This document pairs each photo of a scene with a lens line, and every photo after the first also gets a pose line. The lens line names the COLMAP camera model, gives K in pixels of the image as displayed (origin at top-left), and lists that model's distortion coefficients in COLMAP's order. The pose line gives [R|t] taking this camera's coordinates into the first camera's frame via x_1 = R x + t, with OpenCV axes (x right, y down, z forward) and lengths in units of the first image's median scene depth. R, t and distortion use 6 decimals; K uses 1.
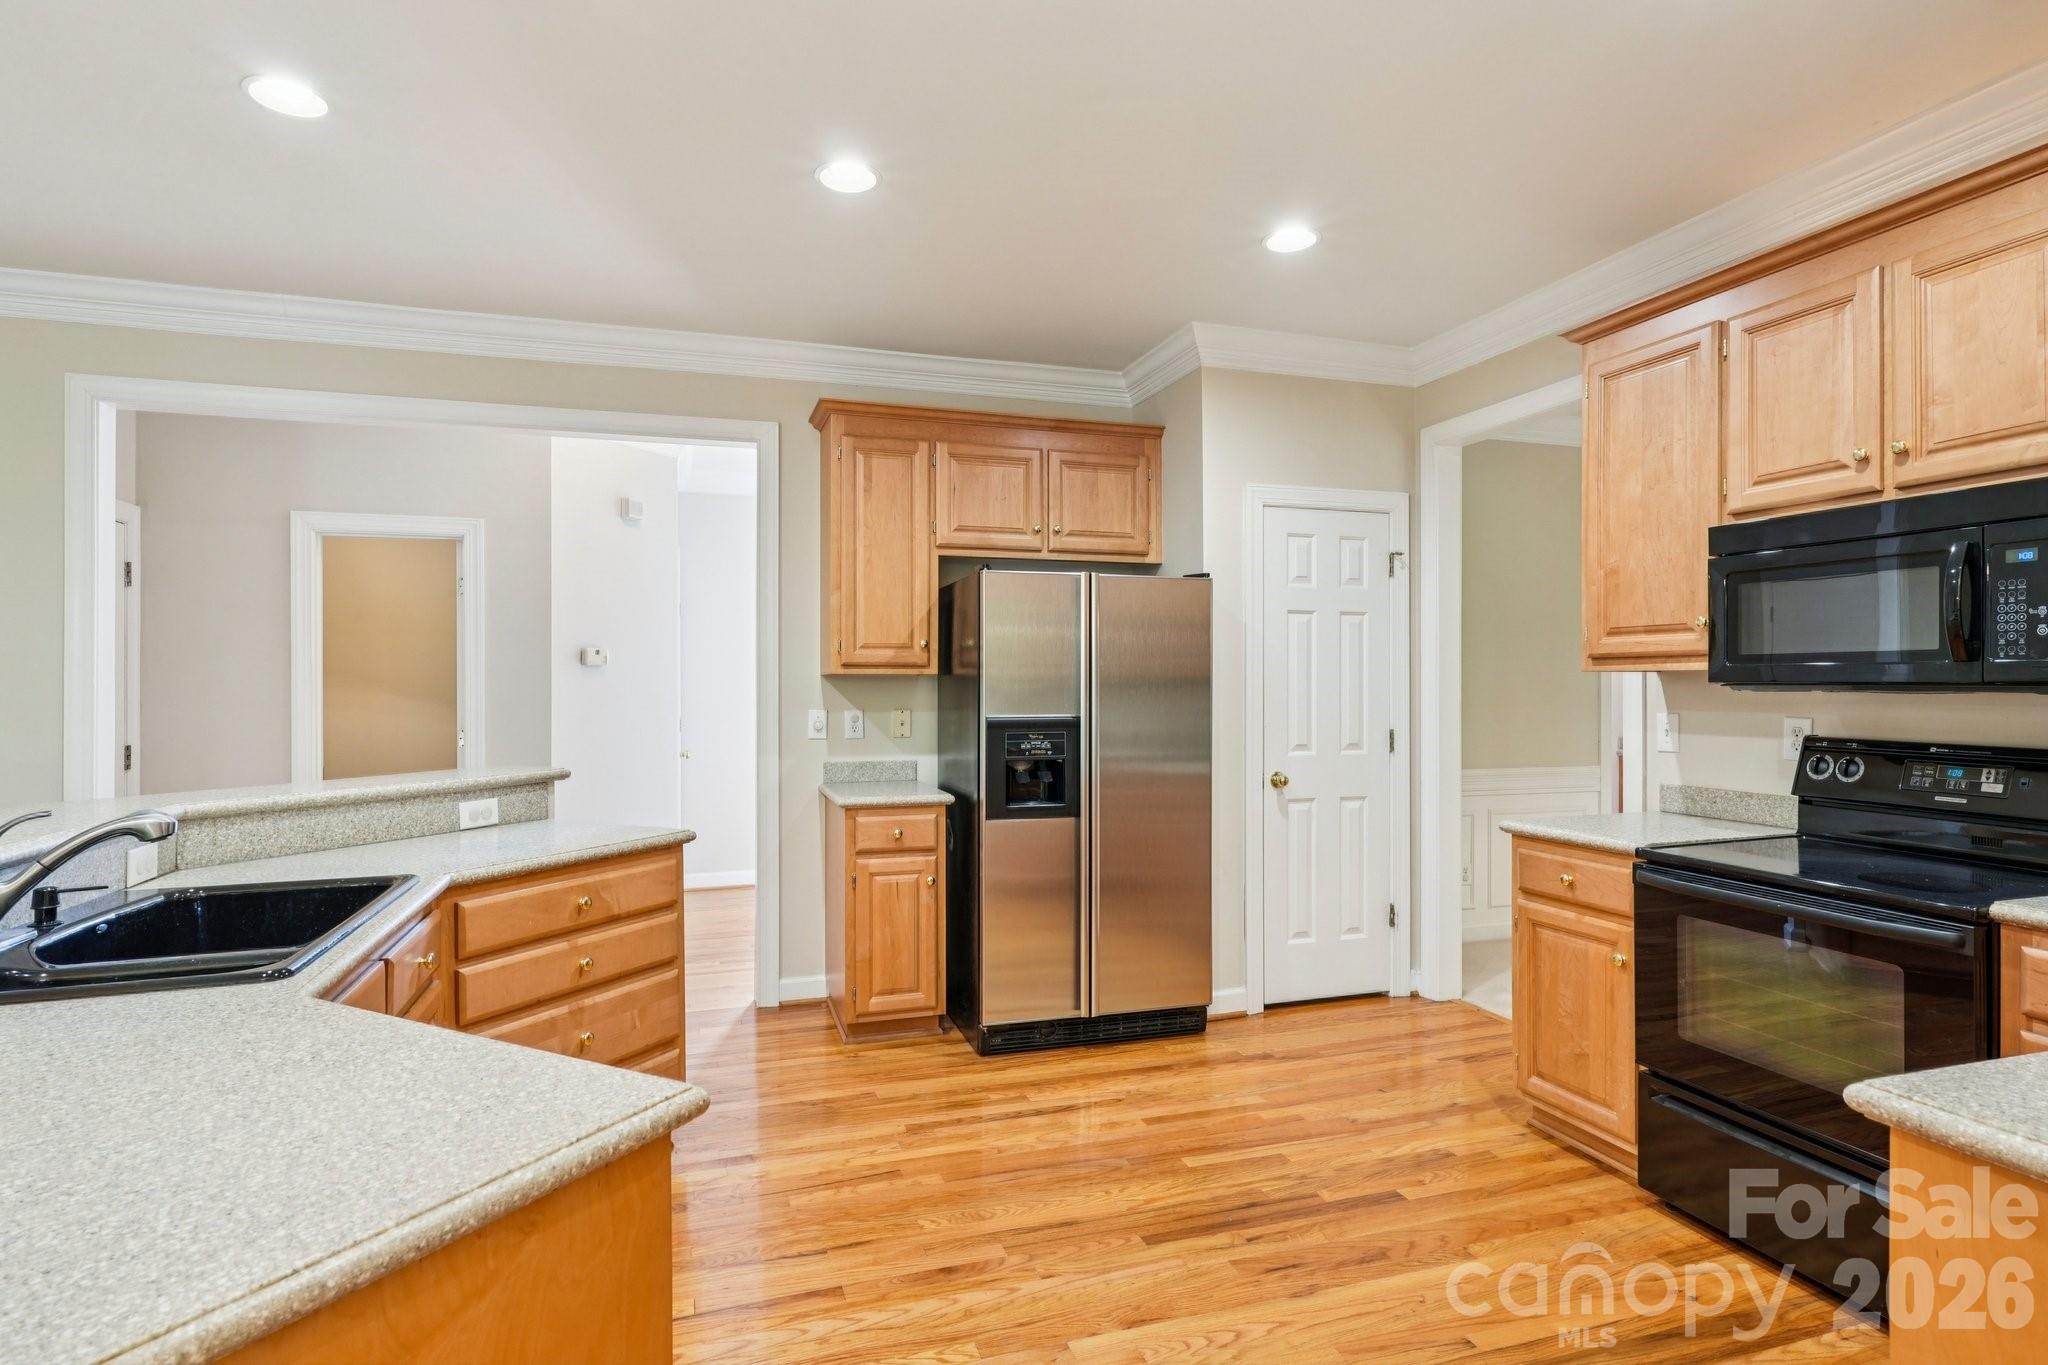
lens RADIAL K [[1068.2, 0, 1033.0], [0, 1068.2, 681.4], [0, 0, 1]] dist [0.004869, 0.000352]
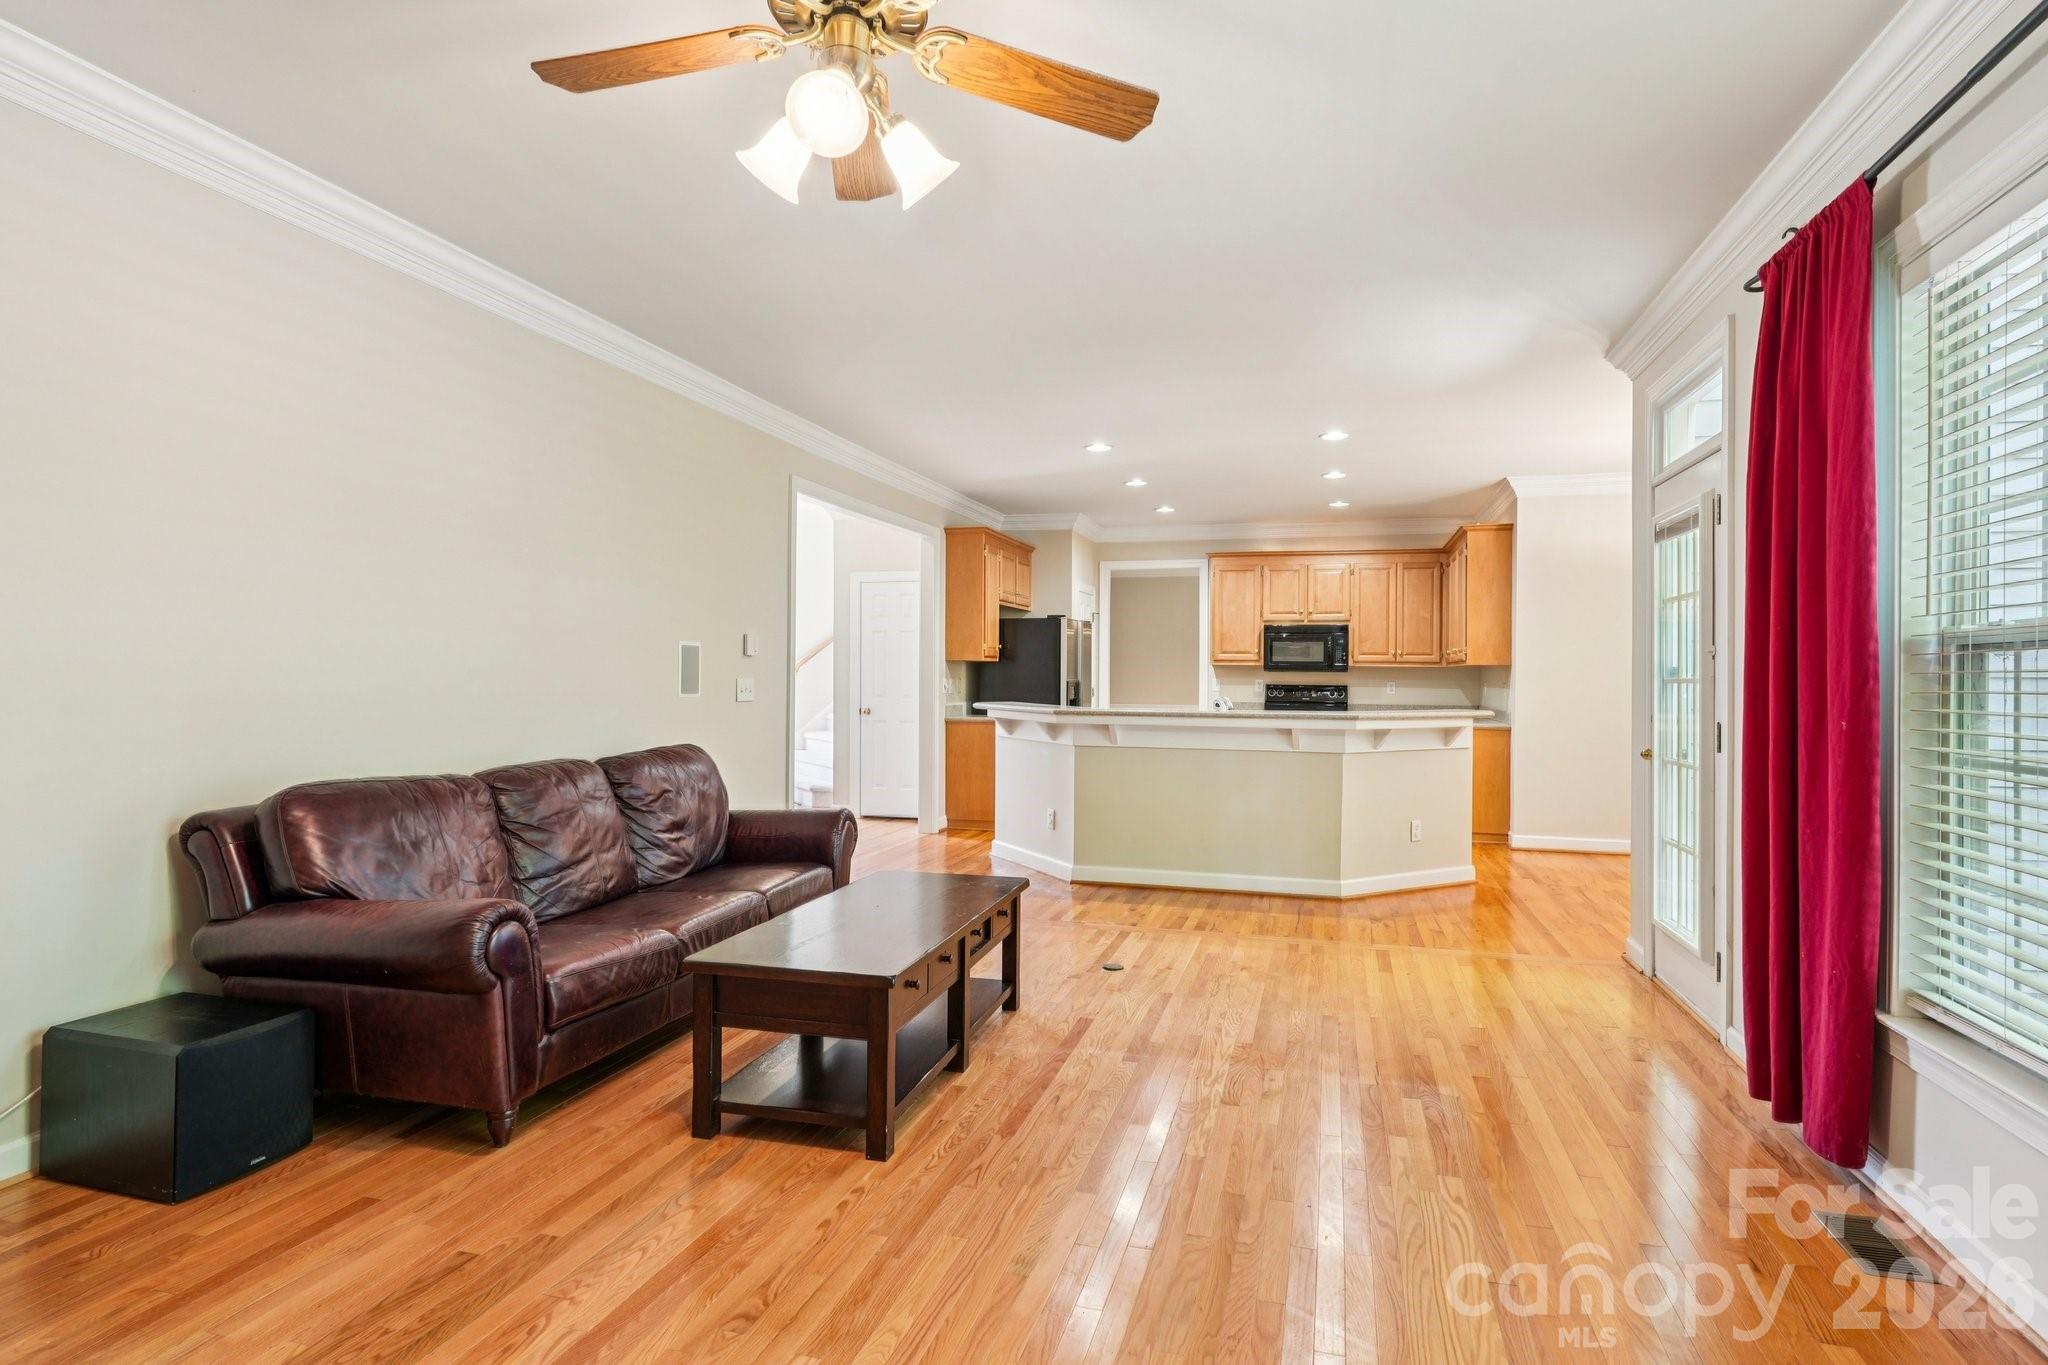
lens RADIAL K [[1068.2, 0, 1039.5], [0, 1068.2, 678.0], [0, 0, 1]] dist [0.004869, 0.000352]
pose [[0.553759, 0.003088, 0.832671, -2.629162], [-0.013050, 0.999902, 0.004970, 0.022592], [-0.832575, -0.013618, 0.553745, -0.320952]]
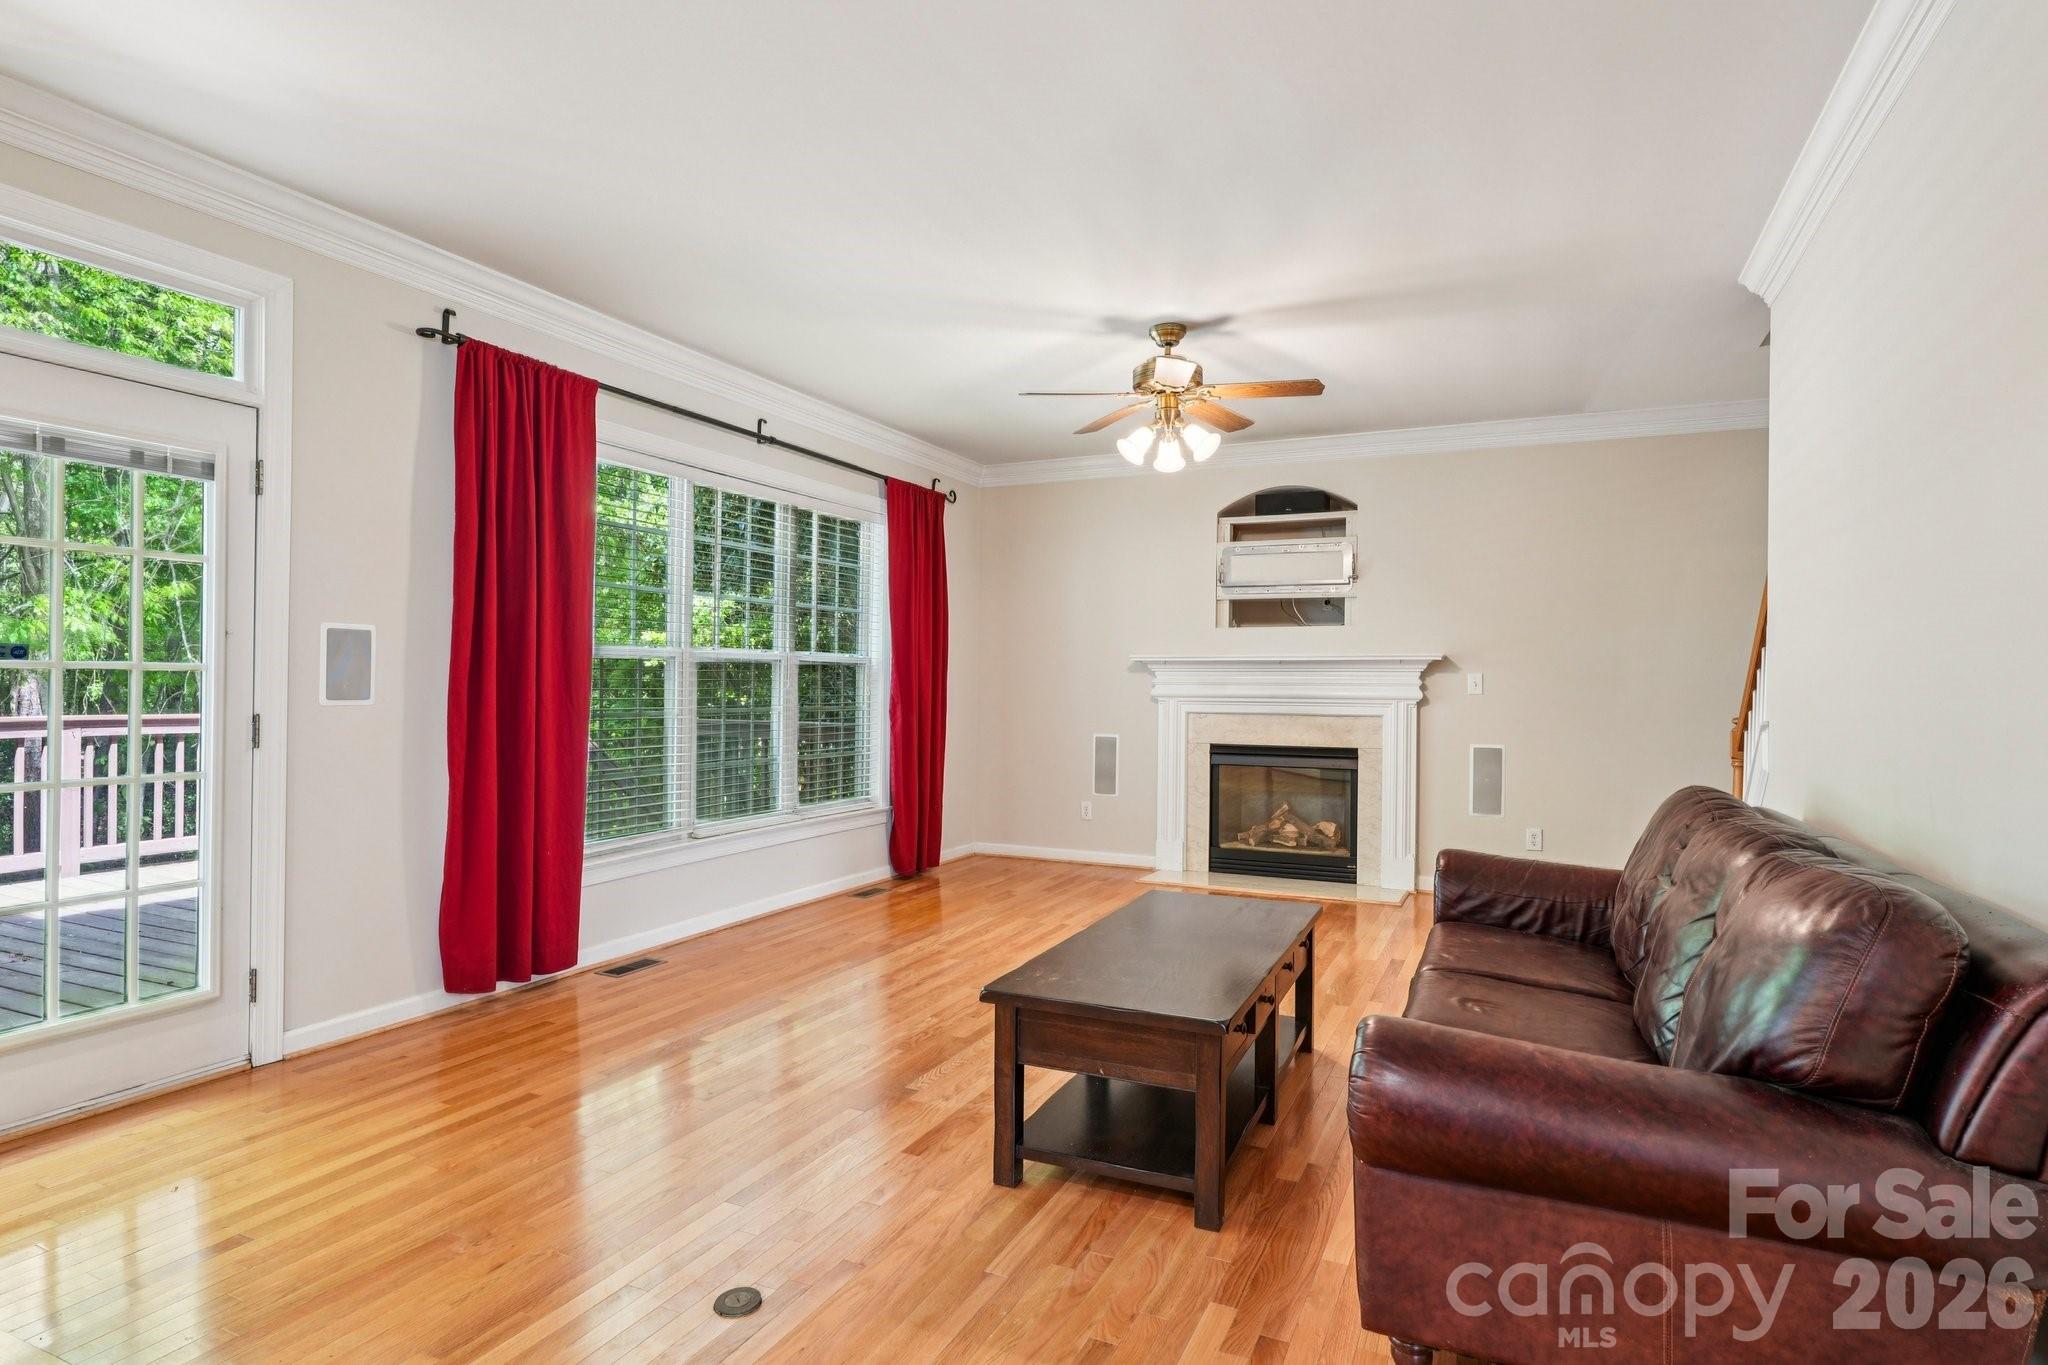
lens RADIAL K [[1068.2, 0, 1041.3], [0, 1068.2, 675.6], [0, 0, 1]] dist [0.004869, 0.000352]
pose [[-0.683324, -0.009753, -0.730050, -0.886708], [-0.005750, 0.999952, -0.007977, 0.041323], [0.730093, -0.001253, -0.683347, 1.075813]]
